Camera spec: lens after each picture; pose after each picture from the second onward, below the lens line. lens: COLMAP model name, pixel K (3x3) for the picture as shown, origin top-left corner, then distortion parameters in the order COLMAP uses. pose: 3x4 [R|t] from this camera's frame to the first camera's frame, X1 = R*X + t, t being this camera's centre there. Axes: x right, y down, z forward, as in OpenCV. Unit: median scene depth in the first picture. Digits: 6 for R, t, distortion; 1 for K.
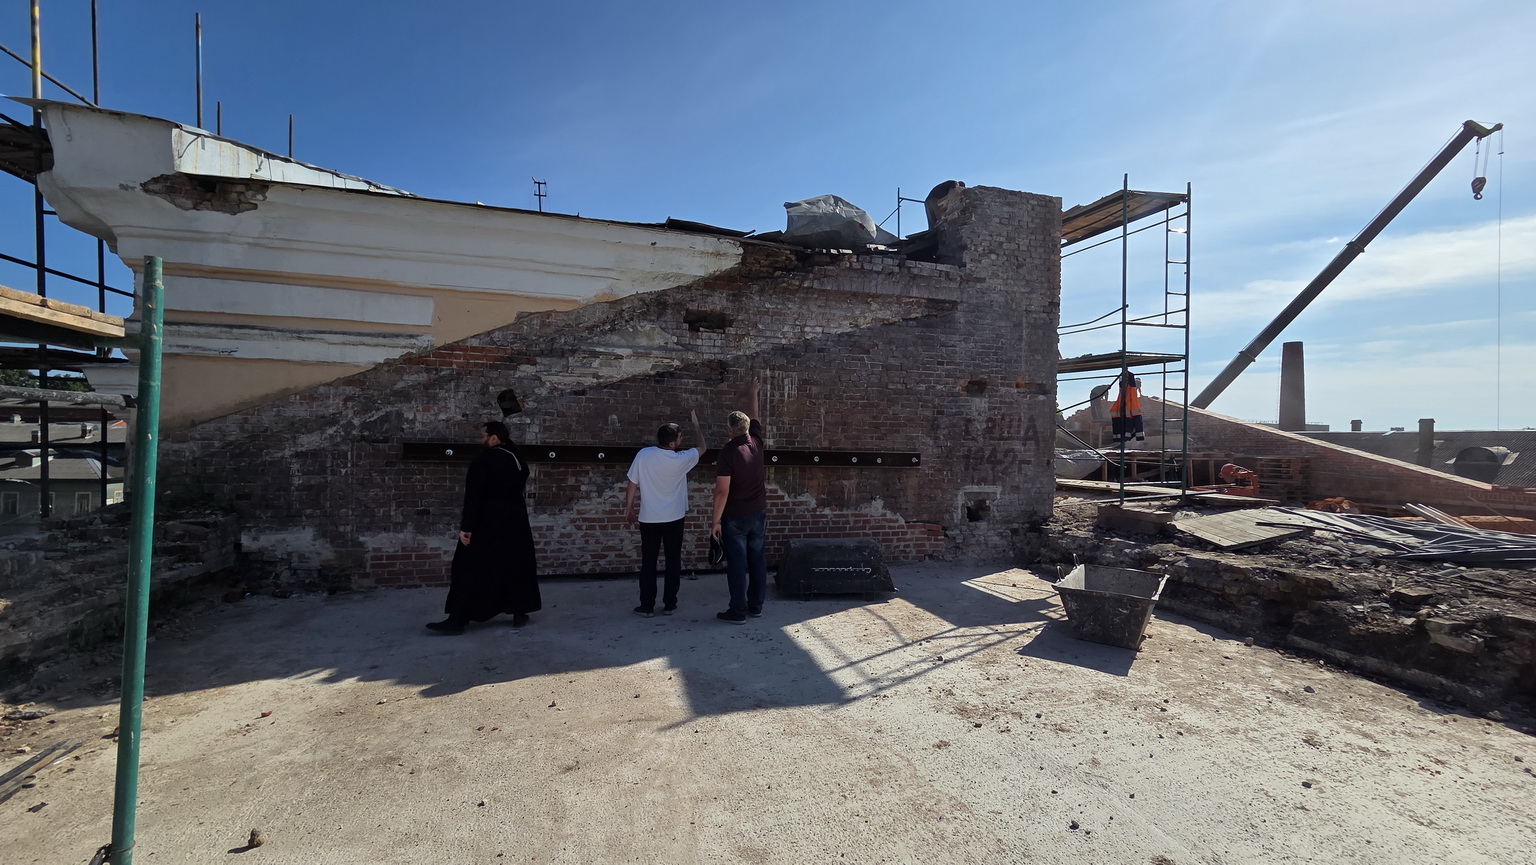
lens RADIAL K [[625.3, 0, 768.0], [0, 625.3, 432.5], [0, 0, 1]] dist [-0.003597, -0.000669]
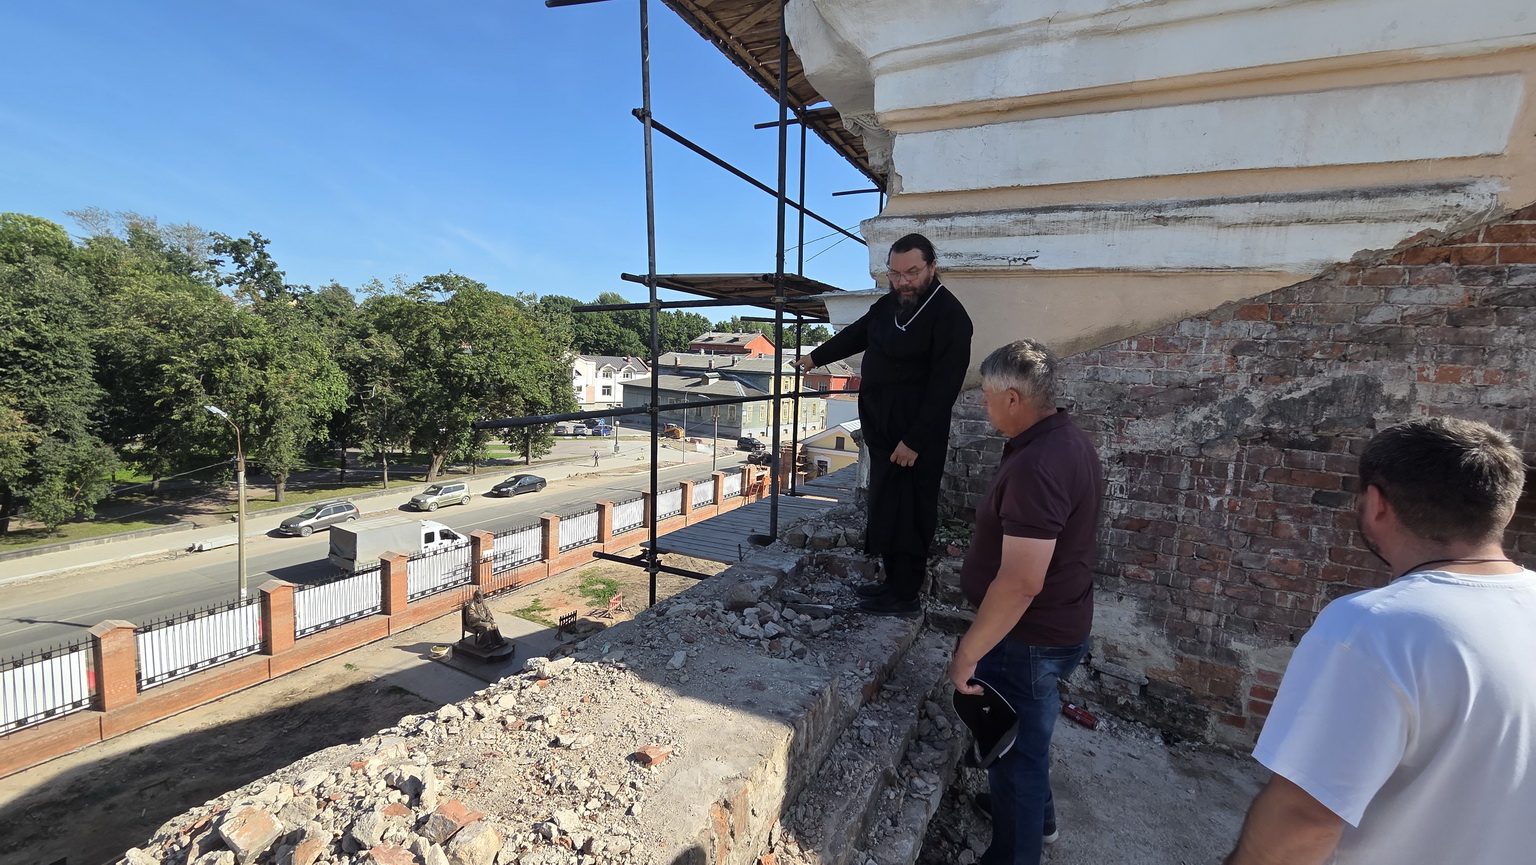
lens RADIAL K [[625.3, 0, 768.0], [0, 625.3, 432.5], [0, 0, 1]] dist [-0.003597, -0.000669]
pose [[0.715991, 0.102420, -0.690556, -0.600925], [-0.034033, 0.993124, 0.112009, -0.031923], [0.697279, -0.056696, 0.714554, 0.426786]]
